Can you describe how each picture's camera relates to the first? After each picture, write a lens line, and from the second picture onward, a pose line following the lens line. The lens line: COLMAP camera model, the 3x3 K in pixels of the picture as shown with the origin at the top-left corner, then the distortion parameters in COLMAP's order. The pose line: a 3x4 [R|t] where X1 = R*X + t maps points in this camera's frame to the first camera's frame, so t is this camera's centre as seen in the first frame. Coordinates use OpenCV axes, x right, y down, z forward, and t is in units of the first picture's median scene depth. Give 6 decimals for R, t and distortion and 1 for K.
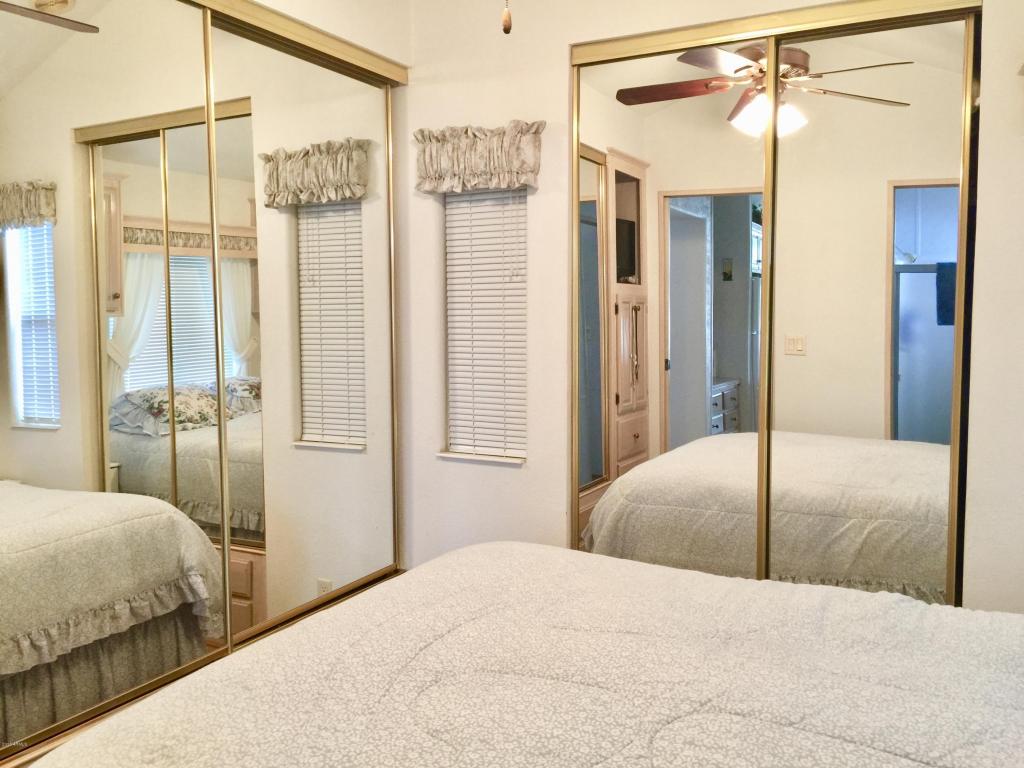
lens RADIAL K [[879.7, 0, 503.0], [0, 879.7, 377.4], [0, 0, 1]] dist [0.081896, -0.124483]
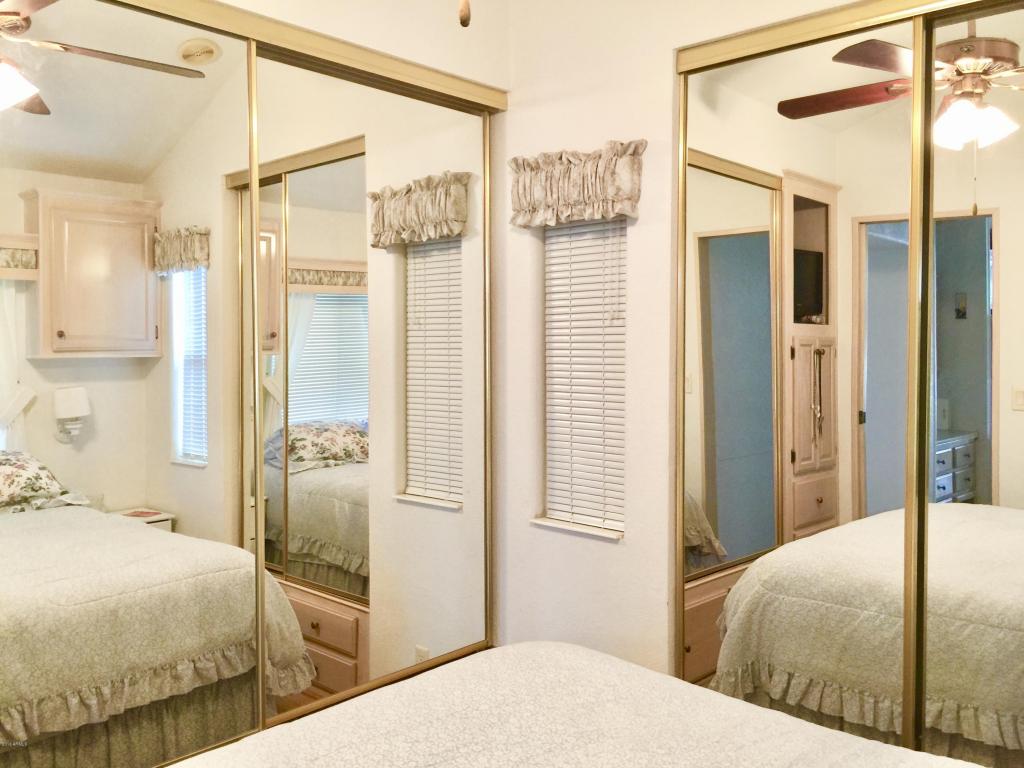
lens RADIAL K [[879.7, 0, 507.4], [0, 879.7, 373.2], [0, 0, 1]] dist [0.081896, -0.124483]
pose [[0.965735, 0.014887, -0.259103, 0.128963], [-0.025845, 0.998907, -0.038936, -0.024853], [0.258240, 0.044299, 0.965065, 0.133648]]
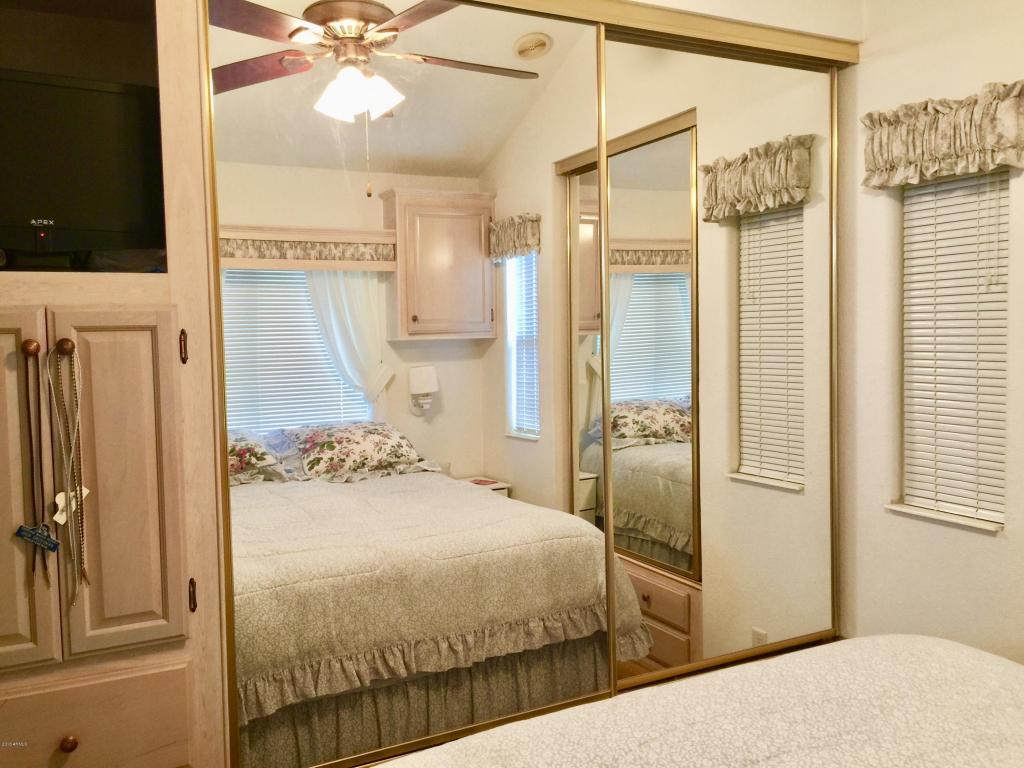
lens RADIAL K [[879.7, 0, 508.0], [0, 879.7, 375.1], [0, 0, 1]] dist [0.081896, -0.124483]
pose [[0.826452, 0.020146, -0.562646, 0.097055], [-0.028301, 0.999583, -0.005781, -0.019332], [0.562295, 0.020701, 0.826678, 0.117593]]
